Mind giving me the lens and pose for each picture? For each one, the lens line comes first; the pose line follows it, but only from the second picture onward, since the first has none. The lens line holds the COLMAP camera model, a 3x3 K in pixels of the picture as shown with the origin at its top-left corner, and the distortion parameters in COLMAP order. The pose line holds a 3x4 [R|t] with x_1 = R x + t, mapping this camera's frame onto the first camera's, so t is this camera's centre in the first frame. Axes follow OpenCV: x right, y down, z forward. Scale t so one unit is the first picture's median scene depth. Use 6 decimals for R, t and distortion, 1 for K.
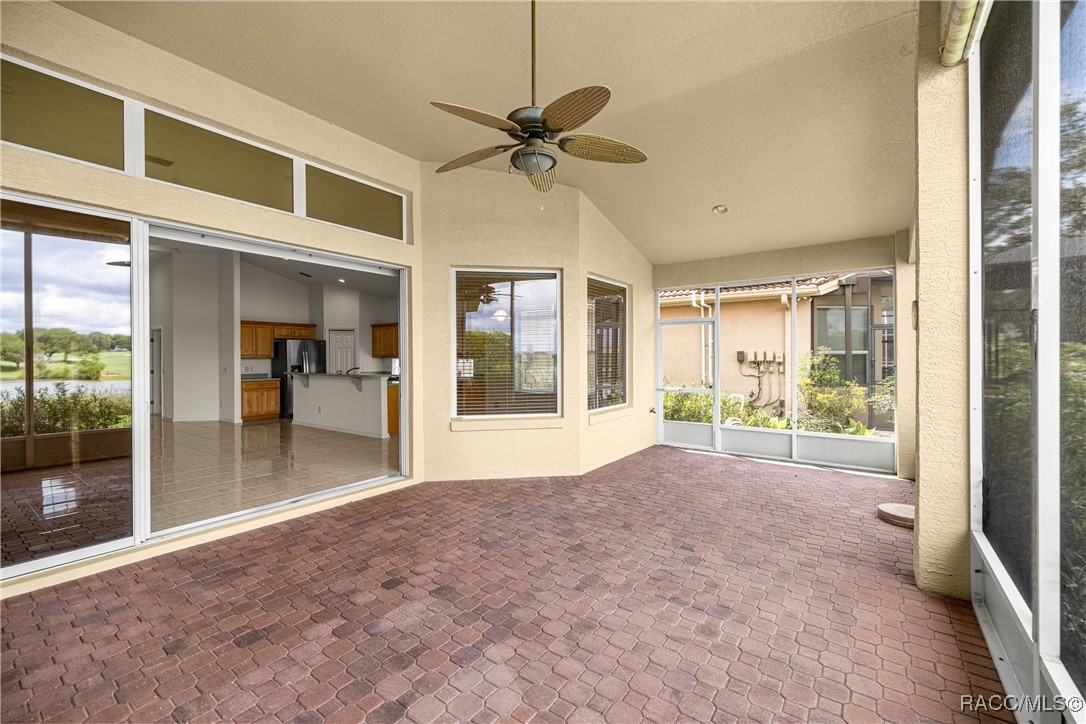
lens RADIAL K [[478.2, 0, 521.6], [0, 478.2, 359.6], [0, 0, 1]] dist [0.000301, -0.000023]
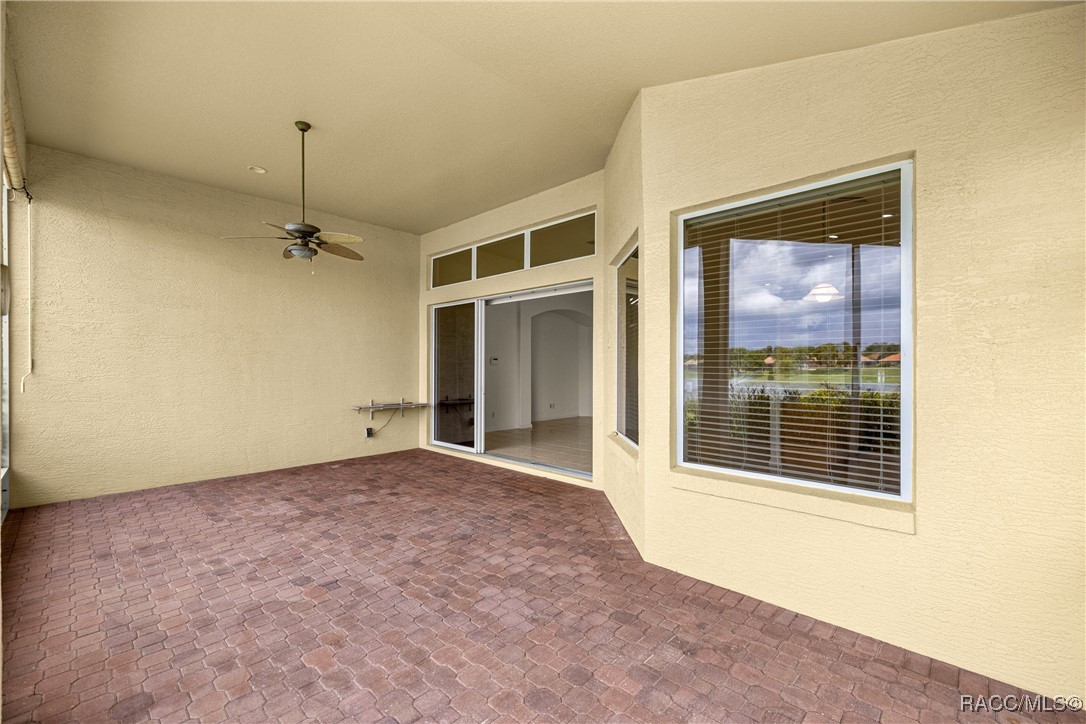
lens RADIAL K [[451.1, 0, 533.6], [0, 451.1, 349.3], [0, 0, 1]] dist [-0.000225, -0.000061]
pose [[-0.134407, -0.034818, -0.990314, 1.009738], [-0.007569, 0.999389, -0.034109, -0.003685], [0.990897, 0.002911, -0.134589, 1.335438]]
